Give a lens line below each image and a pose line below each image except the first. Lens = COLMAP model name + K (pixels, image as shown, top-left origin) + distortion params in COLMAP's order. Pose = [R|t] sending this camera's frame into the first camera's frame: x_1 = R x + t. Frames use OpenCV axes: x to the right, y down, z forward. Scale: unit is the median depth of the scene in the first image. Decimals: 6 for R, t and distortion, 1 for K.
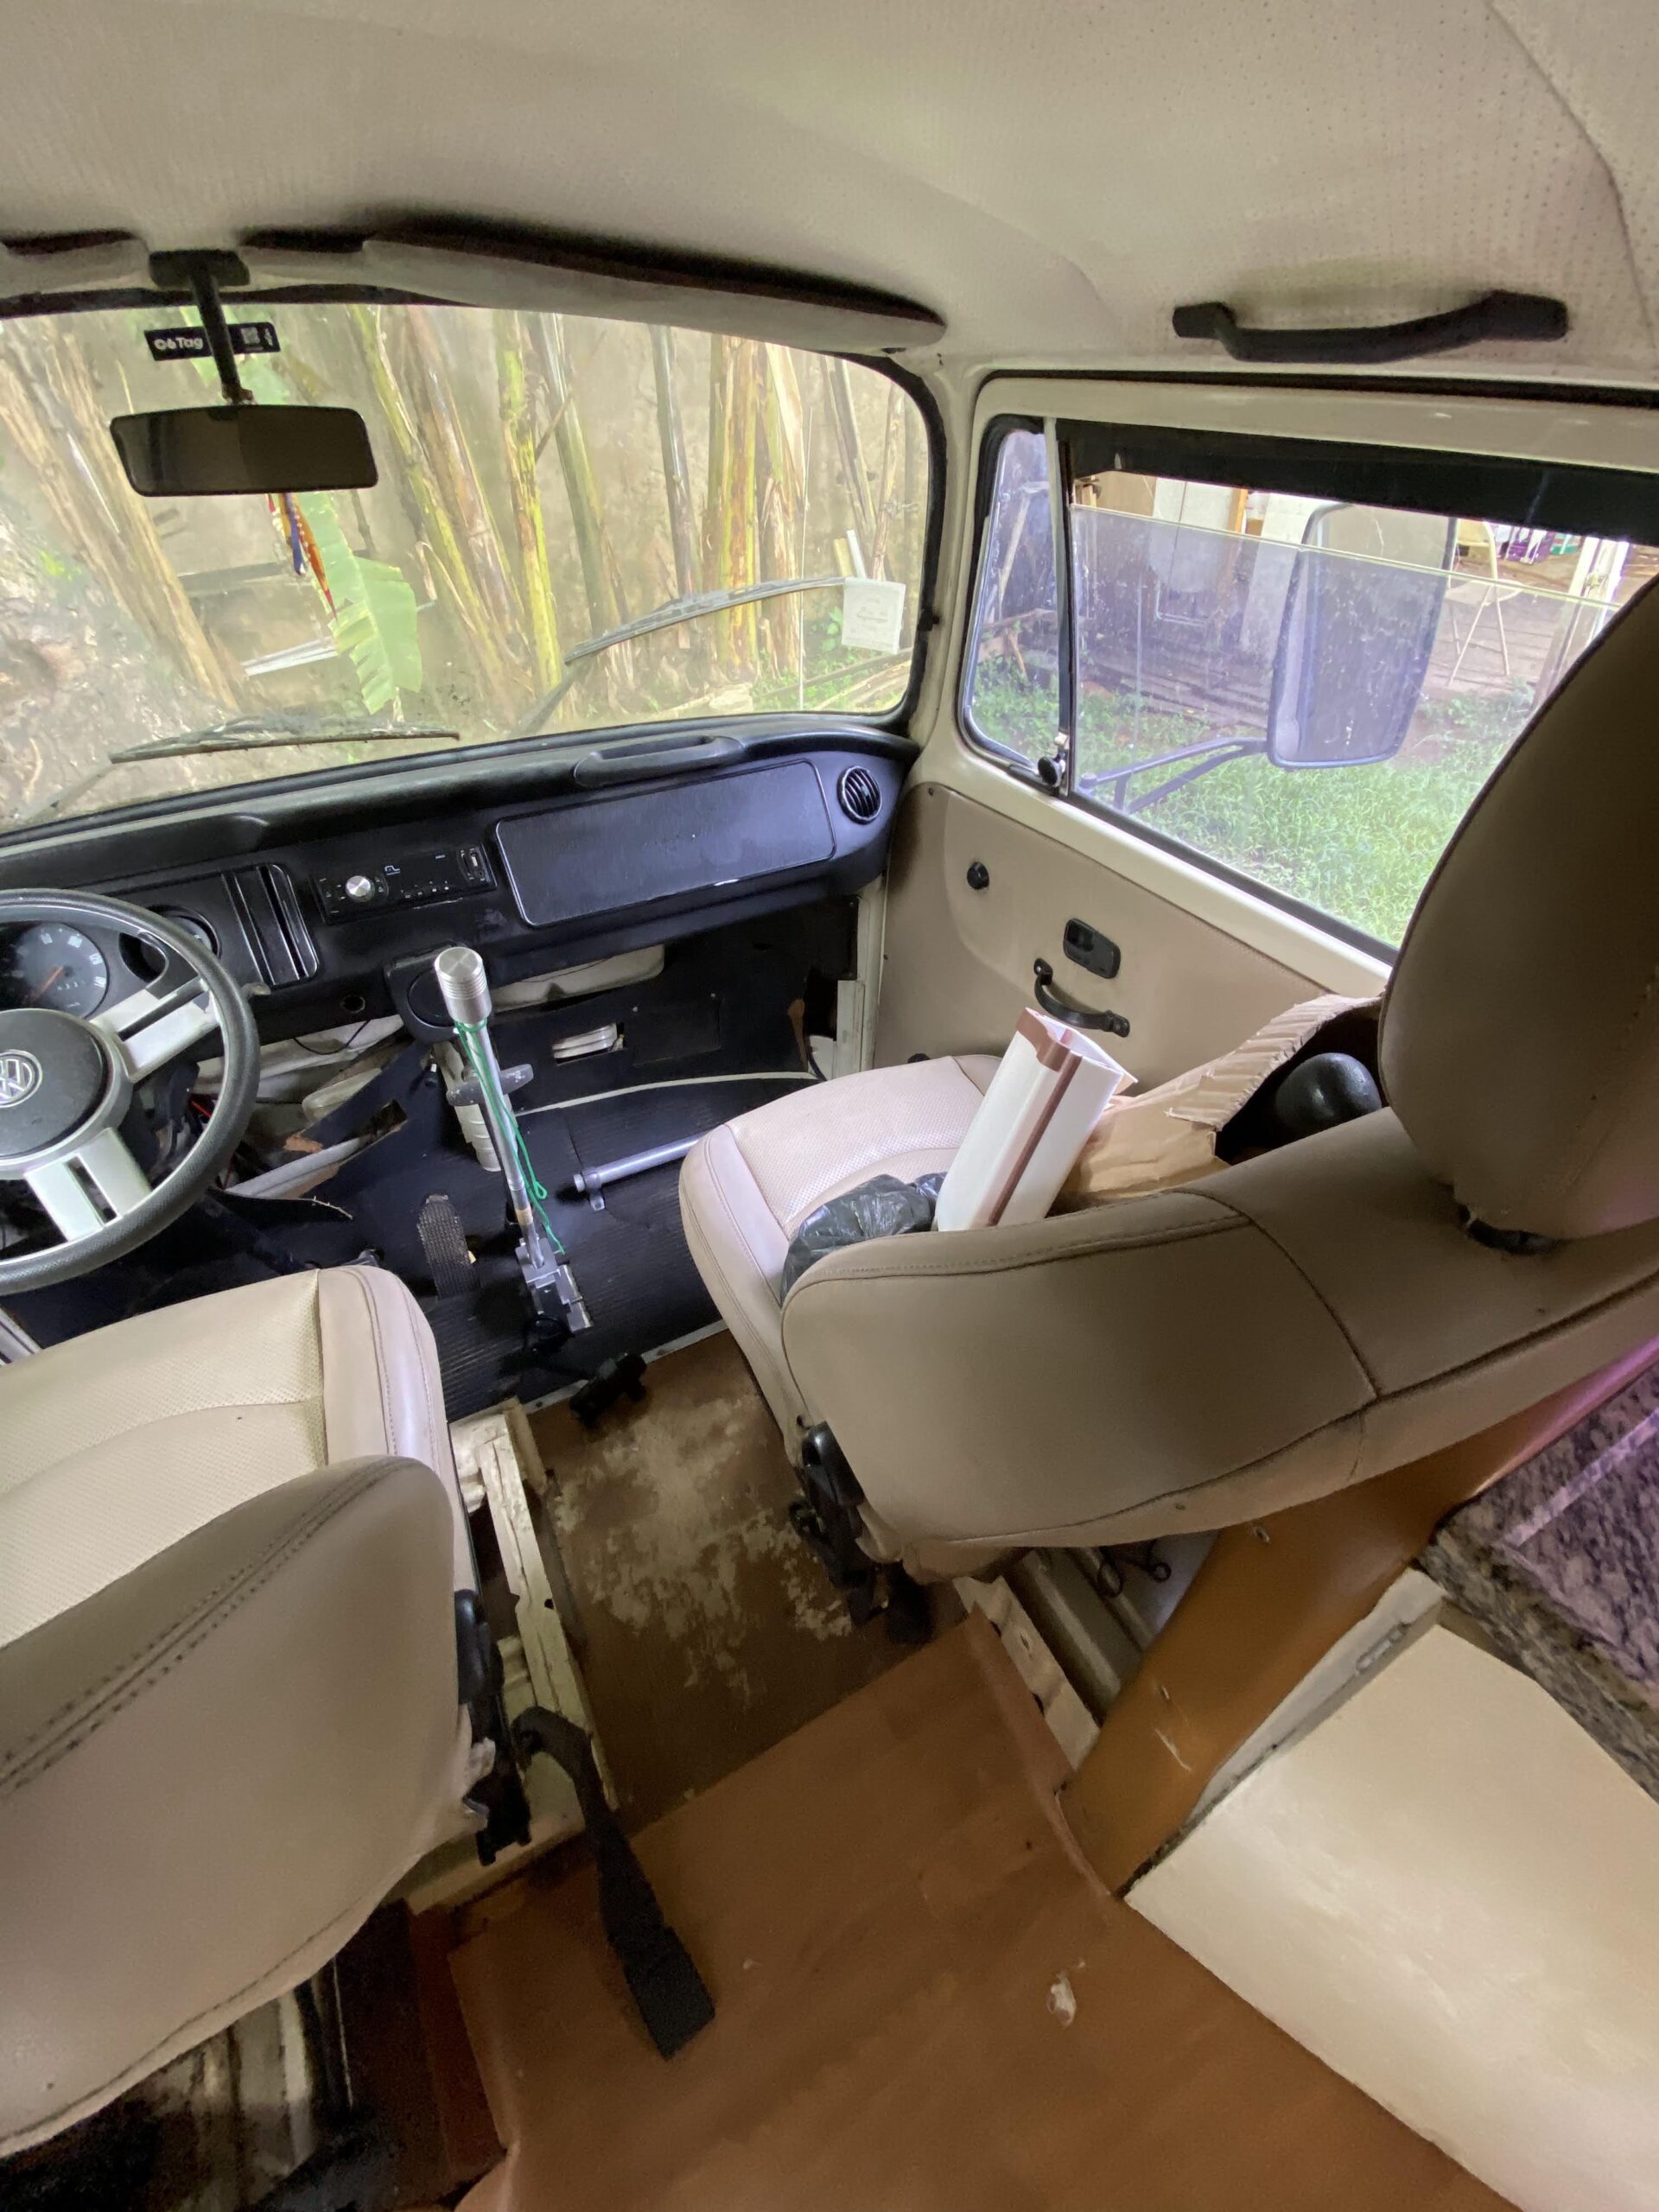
lens RADIAL K [[901.4, 0, 837.6], [0, 901.4, 1106.2], [0, 0, 1]] dist [0.027343, -0.028905]
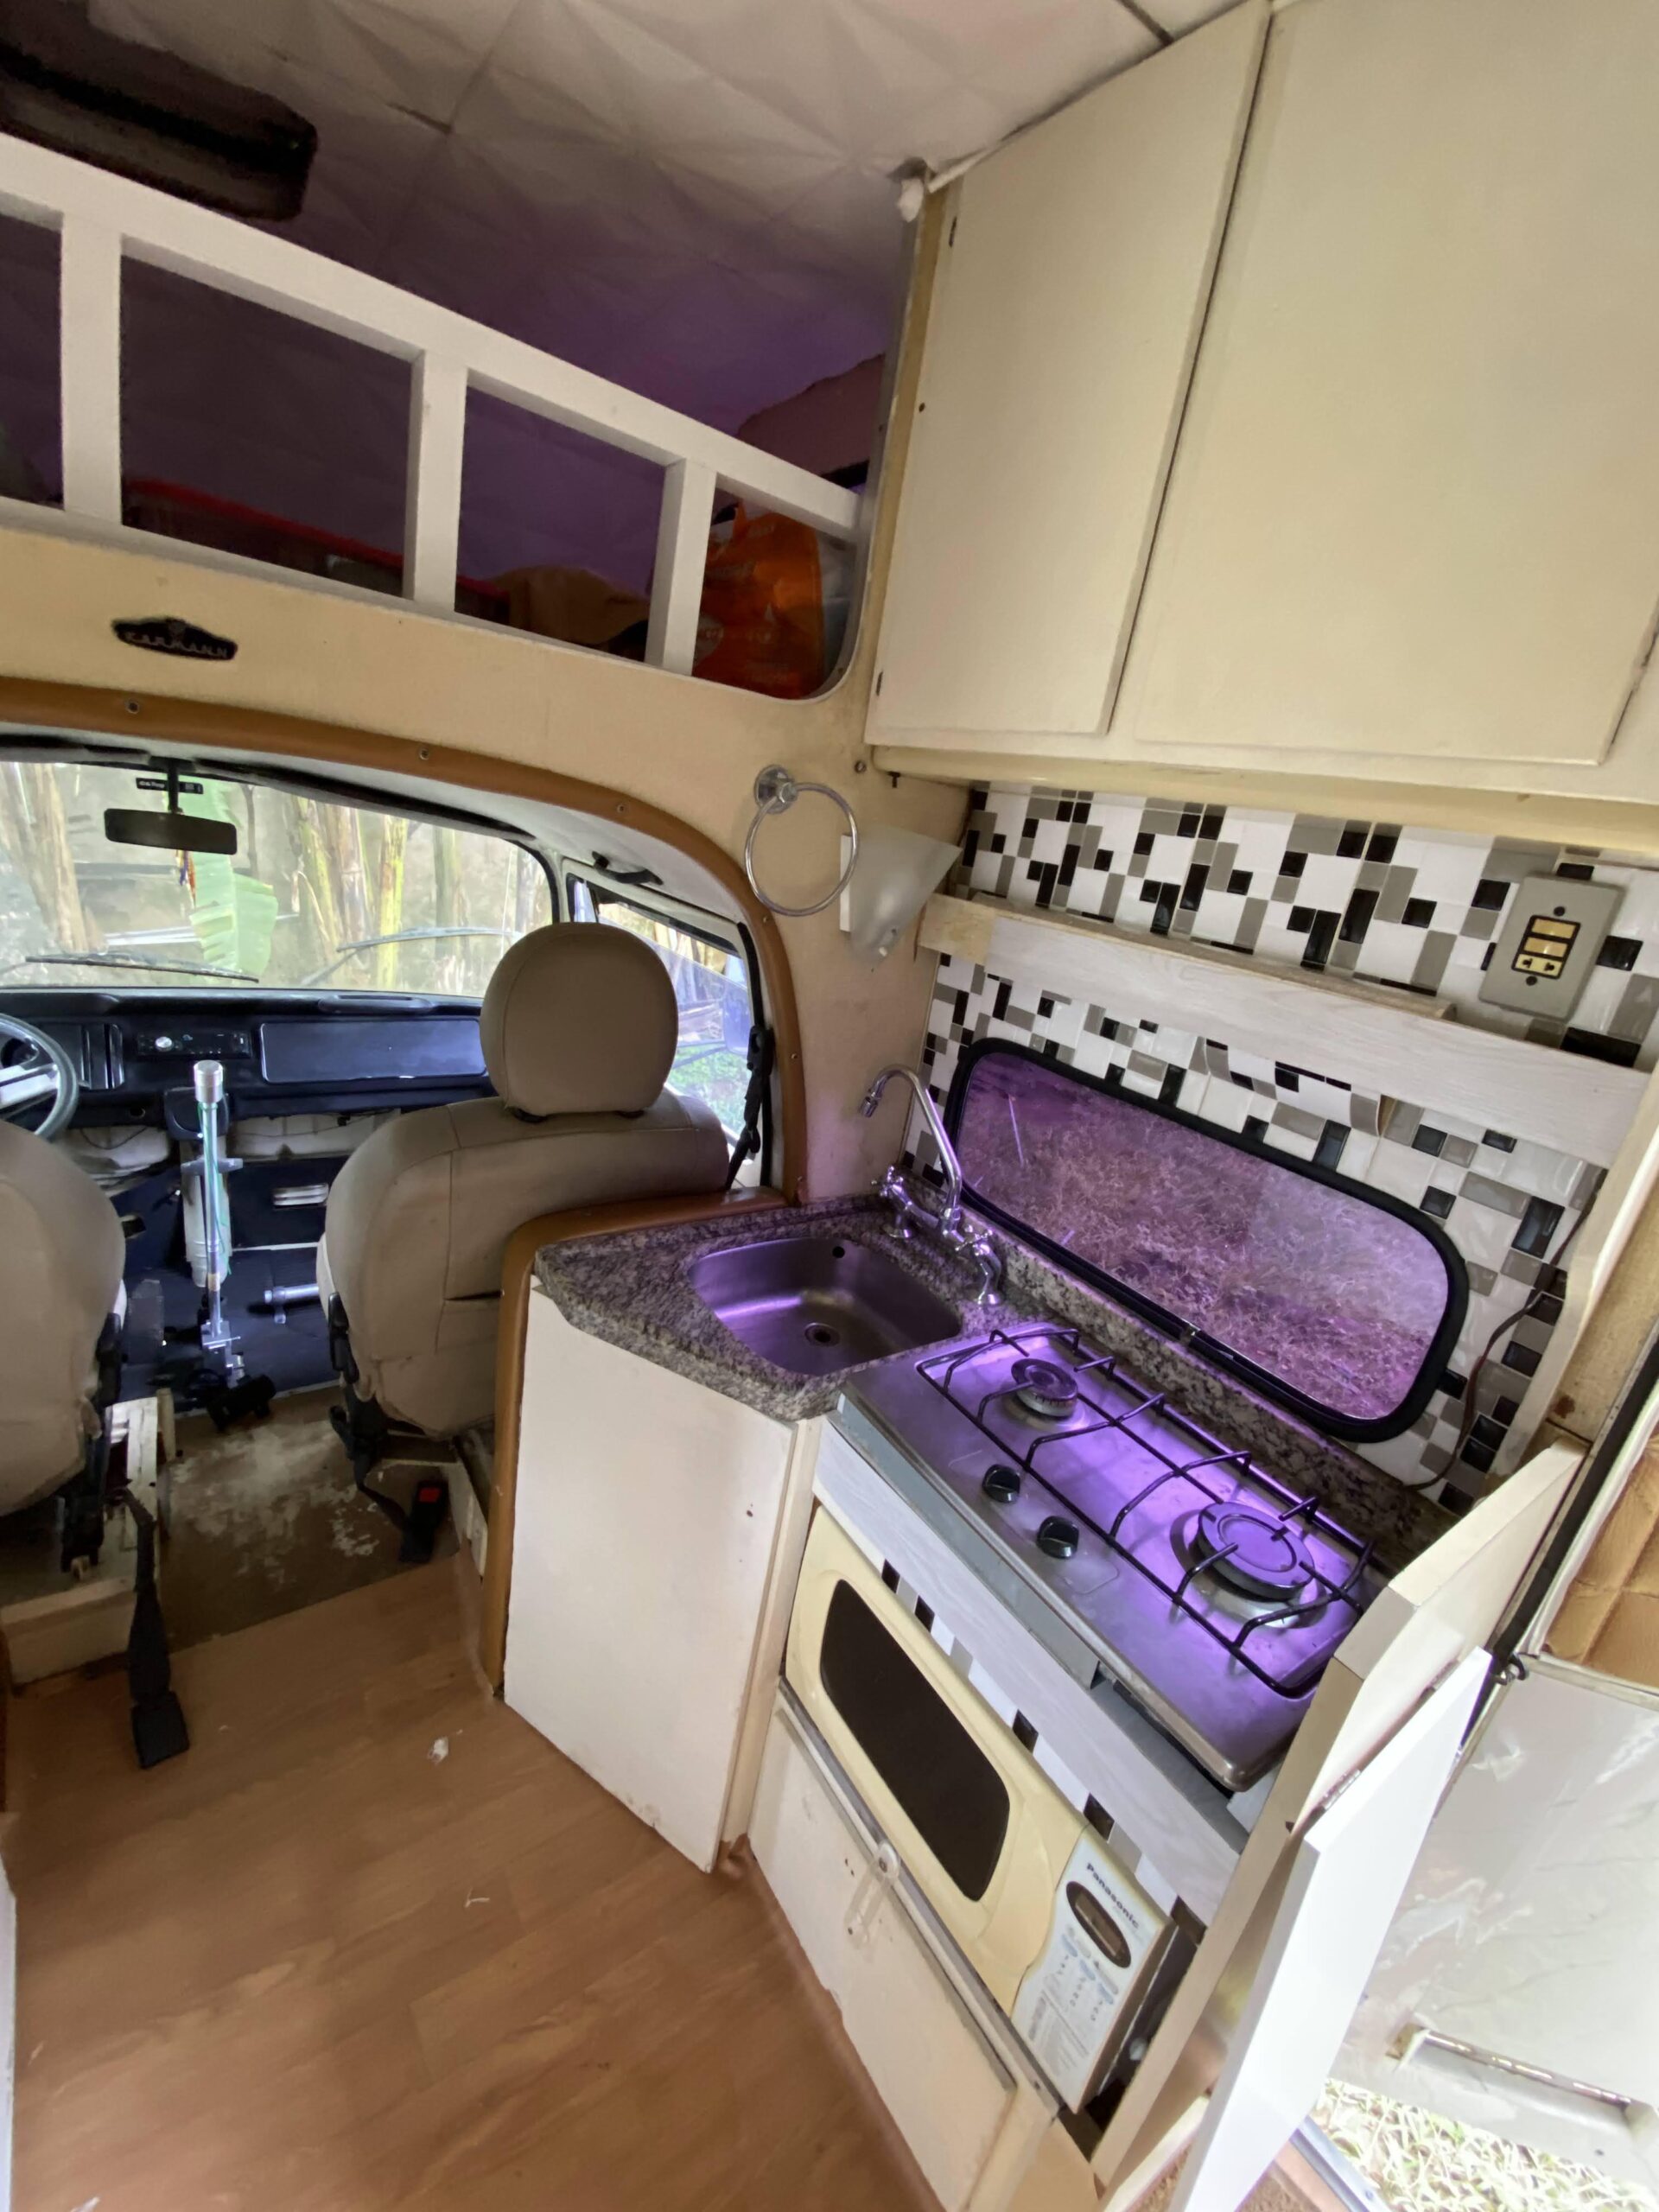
lens RADIAL K [[891.6, 0, 827.7], [0, 891.6, 1099.8], [0, 0, 1]] dist [0.028704, -0.024473]
pose [[0.980890, 0.112381, 0.158825, 0.419460], [-0.047253, 0.929474, -0.365850, 0.393969], [-0.188738, 0.351353, 0.917022, -0.712470]]
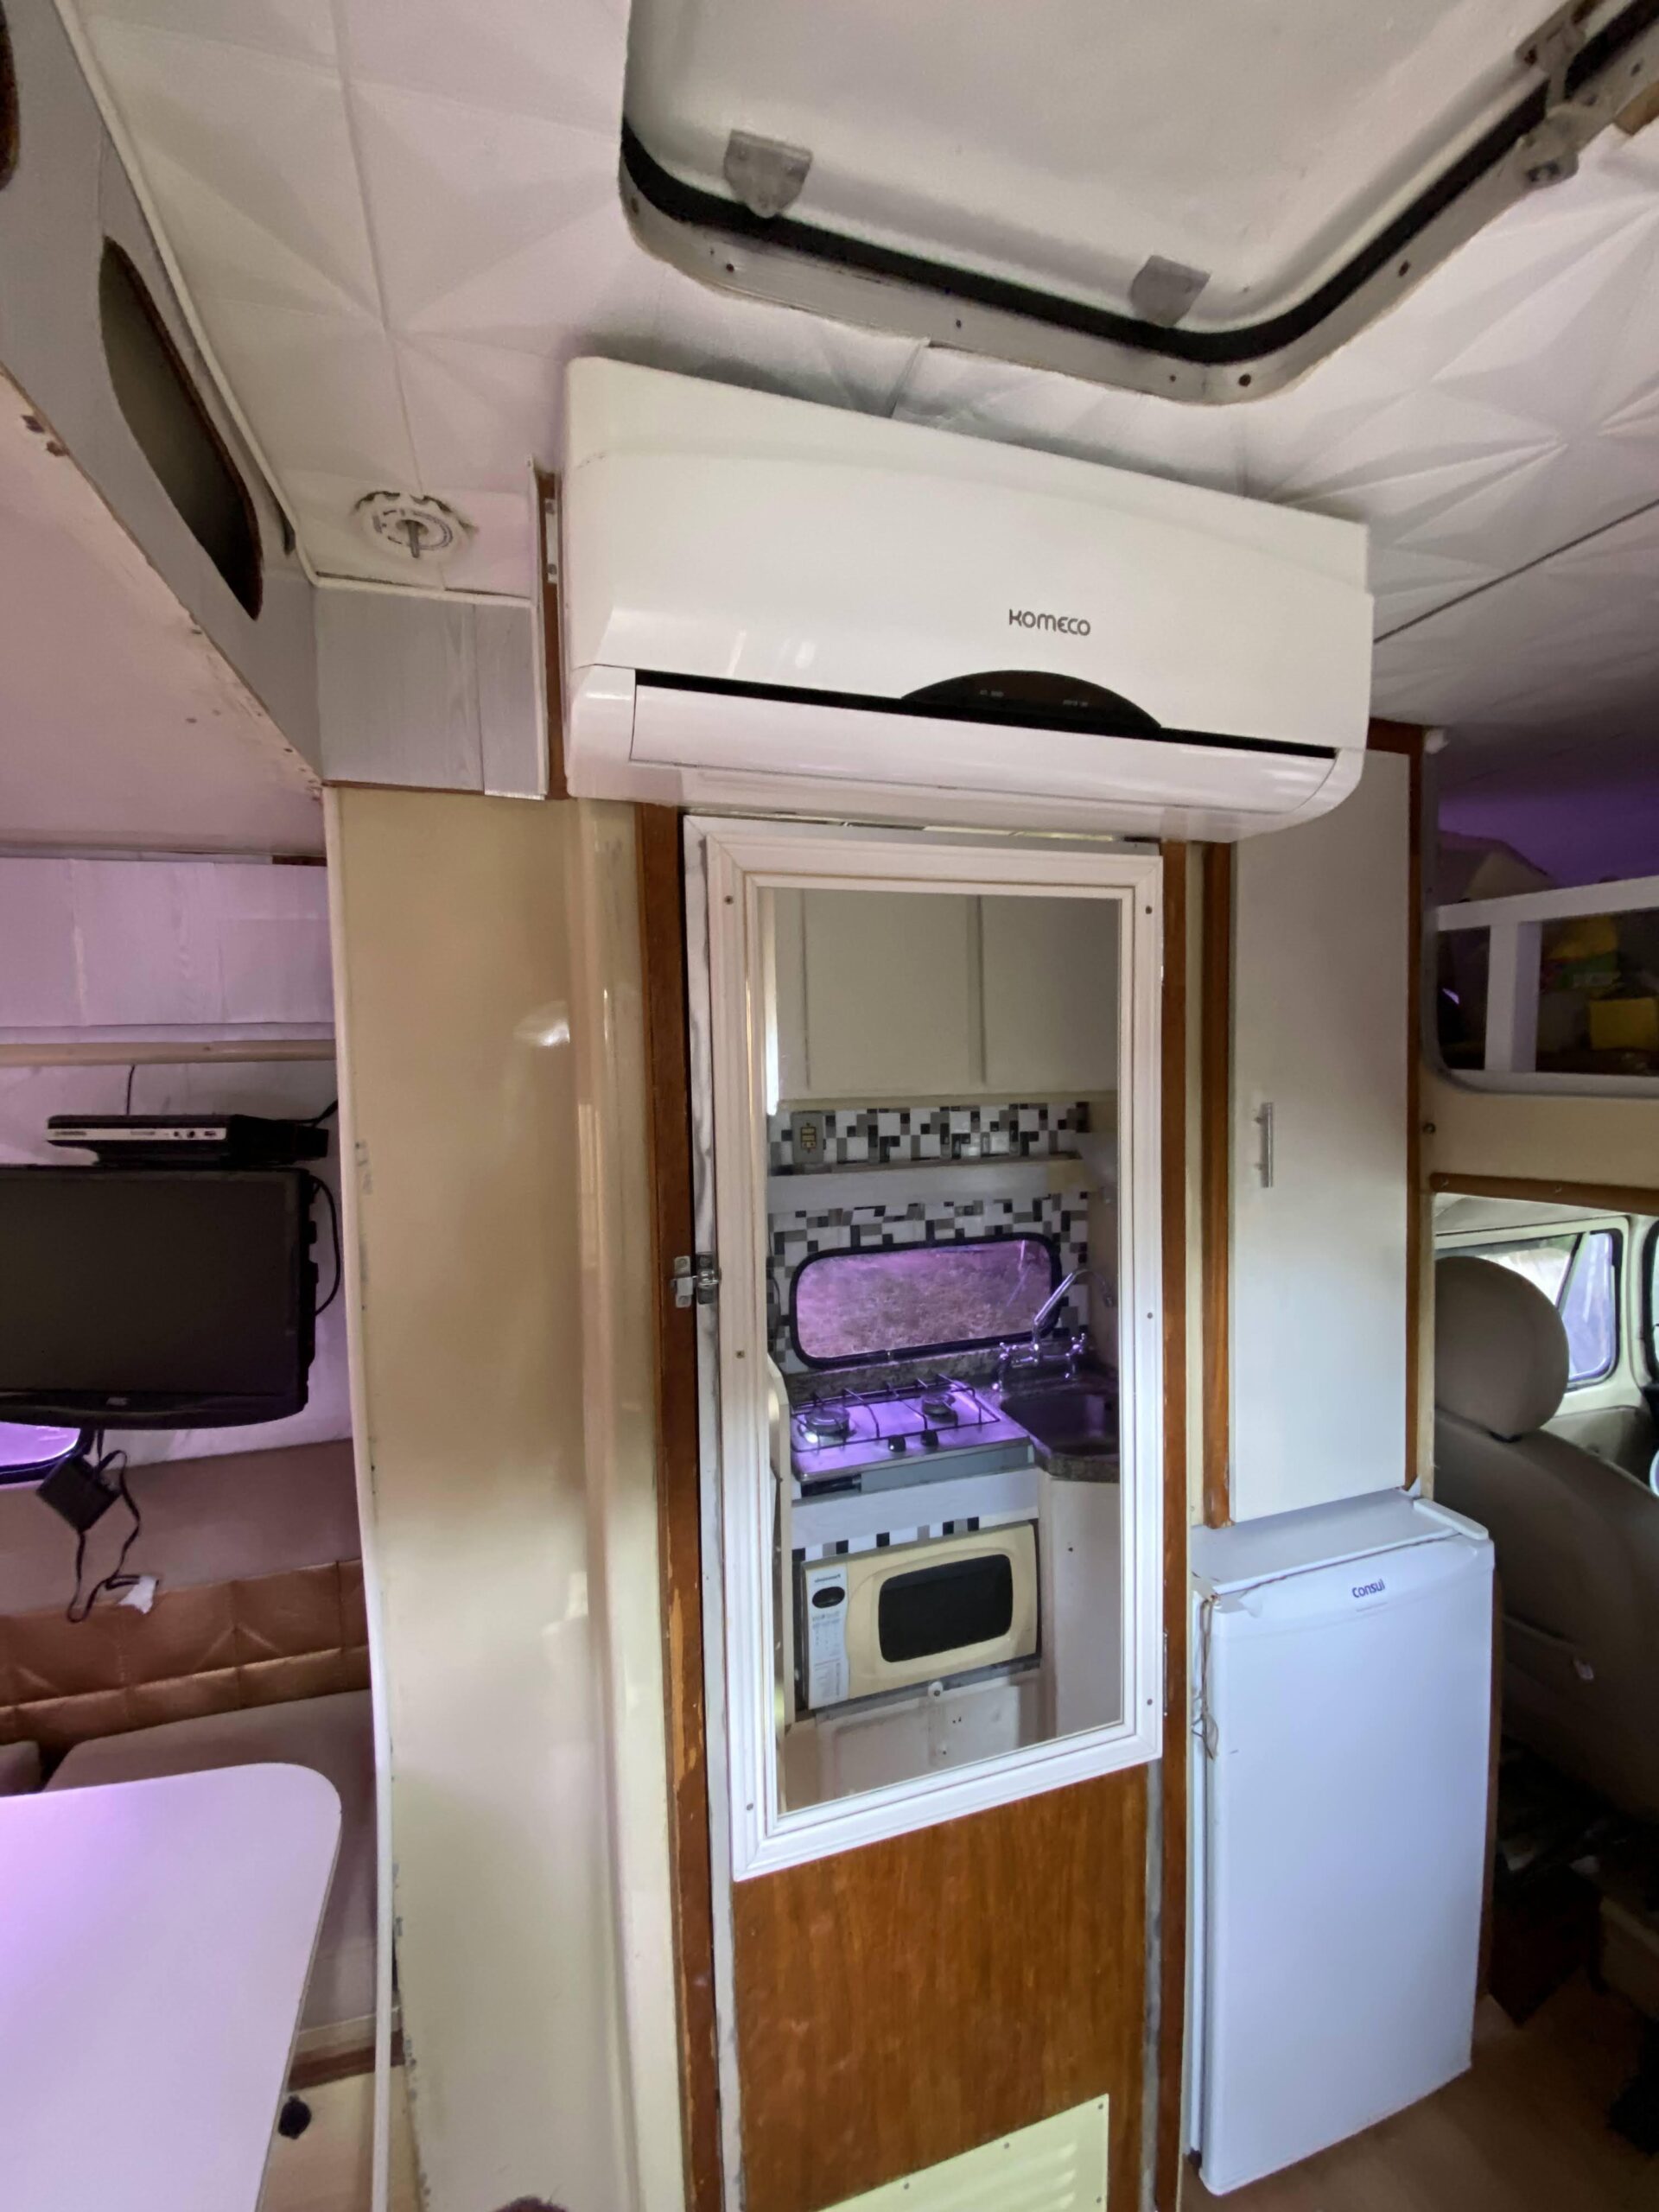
lens RADIAL K [[895.2, 0, 829.5], [0, 895.2, 1106.0], [0, 0, 1]] dist [0.000244, -0.012674]
pose [[-0.182026, 0.061162, -0.981390, 1.044584], [-0.617203, 0.769850, 0.162456, 0.228260], [0.765459, 0.635288, -0.102383, -0.766760]]
